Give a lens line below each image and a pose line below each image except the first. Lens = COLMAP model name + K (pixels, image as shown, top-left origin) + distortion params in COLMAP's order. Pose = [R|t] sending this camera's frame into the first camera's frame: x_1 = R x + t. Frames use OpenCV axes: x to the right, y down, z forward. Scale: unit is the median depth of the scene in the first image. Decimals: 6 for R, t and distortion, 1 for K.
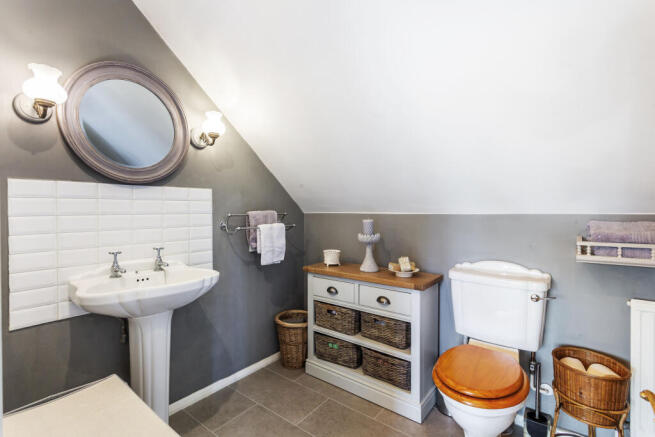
lens RADIAL K [[303.8, 0, 327.5], [0, 303.8, 218.5], [0, 0, 1]] dist [0.000372, 0.000363]
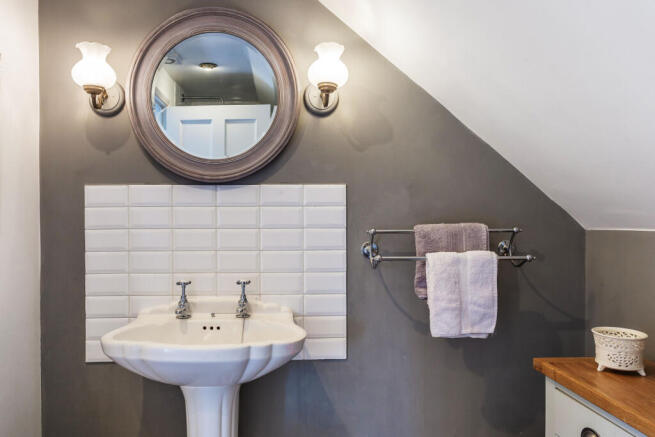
lens RADIAL K [[497.8, 0, 327.5], [0, 497.8, 218.5], [0, 0, 1]] dist [-0.003901, -0.000755]
pose [[0.643997, 0.003691, -0.765019, 0.297450], [-0.021236, 0.999689, -0.013054, -0.020982], [0.764733, 0.024653, 0.643875, 0.385492]]
